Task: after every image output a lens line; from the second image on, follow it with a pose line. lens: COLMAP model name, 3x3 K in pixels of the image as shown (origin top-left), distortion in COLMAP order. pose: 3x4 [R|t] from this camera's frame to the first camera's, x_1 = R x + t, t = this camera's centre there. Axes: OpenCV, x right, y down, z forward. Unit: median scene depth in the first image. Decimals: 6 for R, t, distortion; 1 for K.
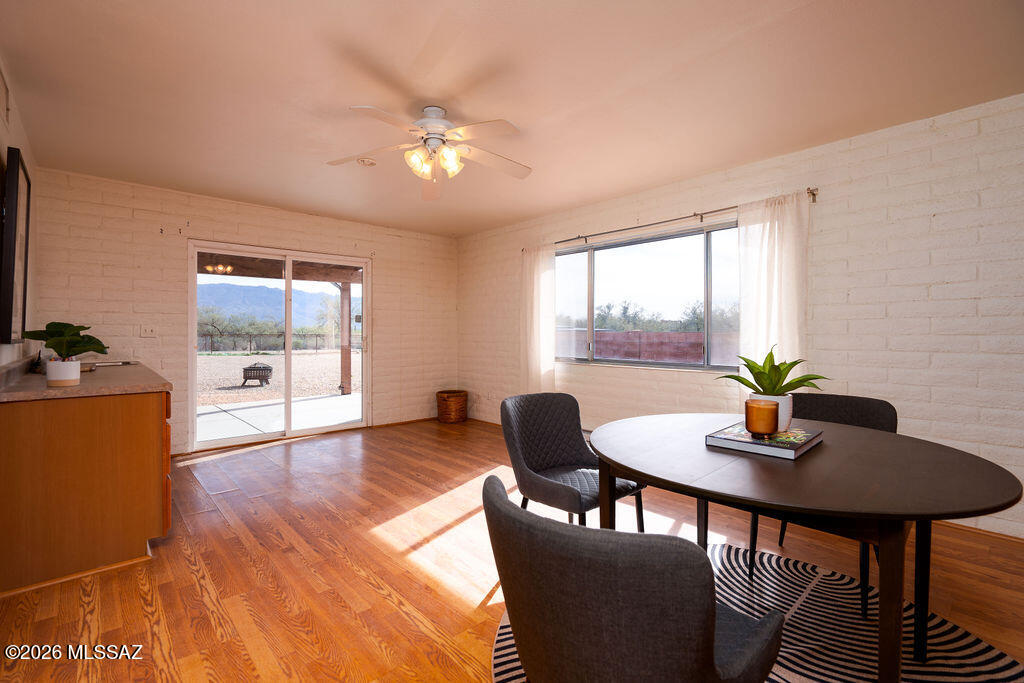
lens RADIAL K [[464.9, 0, 508.8], [0, 464.9, 339.6], [0, 0, 1]] dist [-0.002229, -0.000636]
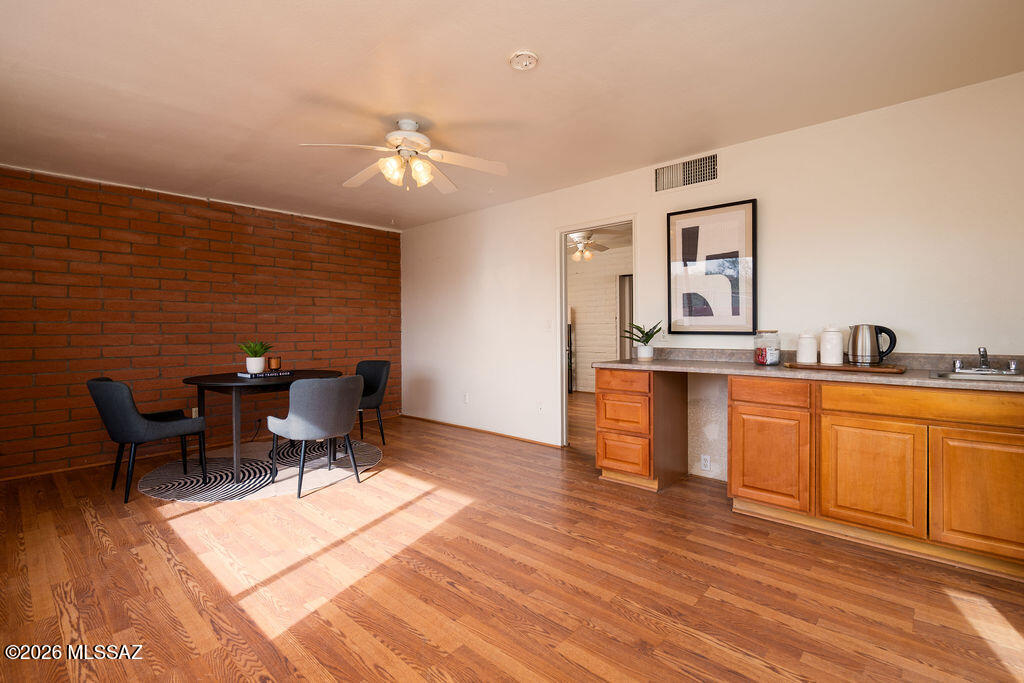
lens RADIAL K [[464.9, 0, 508.8], [0, 464.9, 339.6], [0, 0, 1]] dist [-0.002229, -0.000636]
pose [[-0.996696, 0.000998, -0.081217, -0.242554], [-0.000704, 0.999781, 0.020920, -0.019483], [0.081220, 0.020908, -0.996477, 1.736606]]
